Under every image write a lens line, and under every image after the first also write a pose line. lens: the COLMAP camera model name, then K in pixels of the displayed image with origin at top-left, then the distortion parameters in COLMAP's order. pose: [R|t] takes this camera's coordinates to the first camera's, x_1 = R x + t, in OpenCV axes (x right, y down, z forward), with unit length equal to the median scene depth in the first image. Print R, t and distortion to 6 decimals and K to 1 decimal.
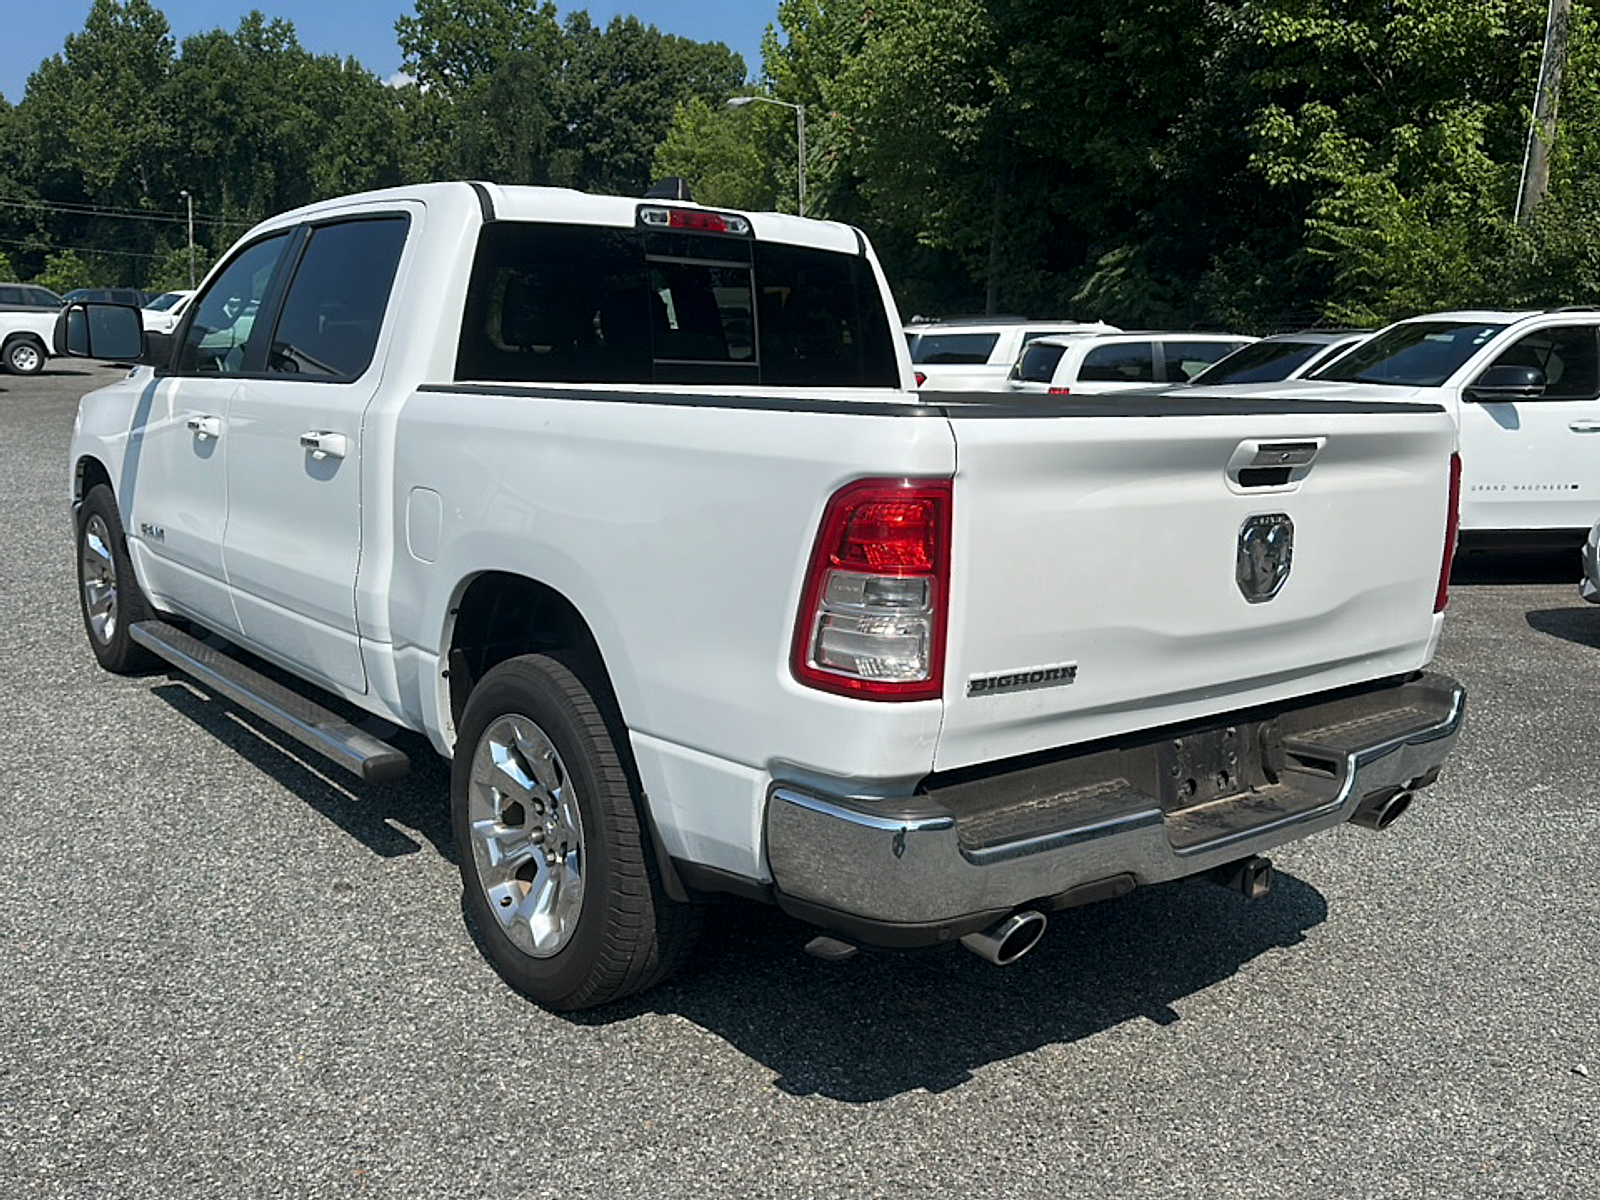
lens RADIAL K [[1391.8, 0, 795.9], [0, 1391.8, 598.4], [0, 0, 1]] dist [0.100208, -0.005637]
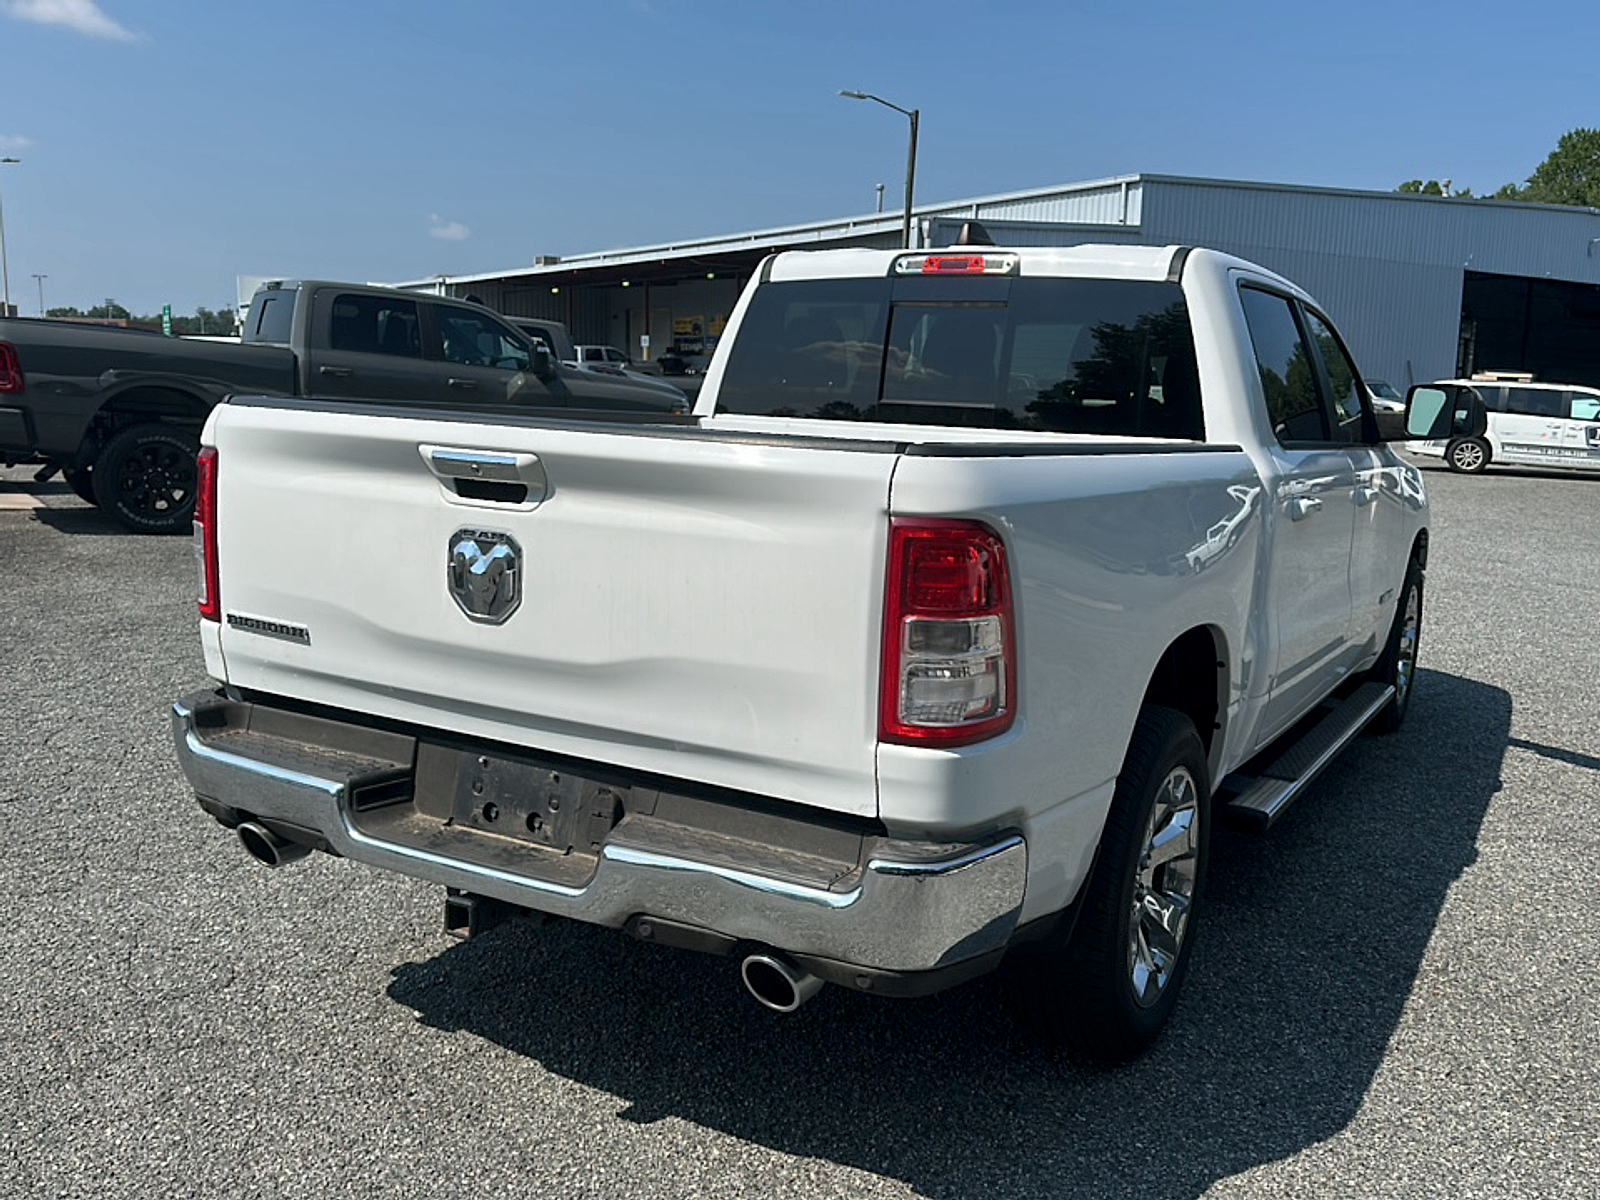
lens RADIAL K [[1391.8, 0, 795.5], [0, 1391.8, 604.3], [0, 0, 1]] dist [0.100208, -0.005637]
pose [[0.374116, 0.129347, -0.918317, 1.217924], [-0.190485, 0.979830, 0.060409, -0.102018], [0.907608, 0.152326, 0.391208, 0.790758]]
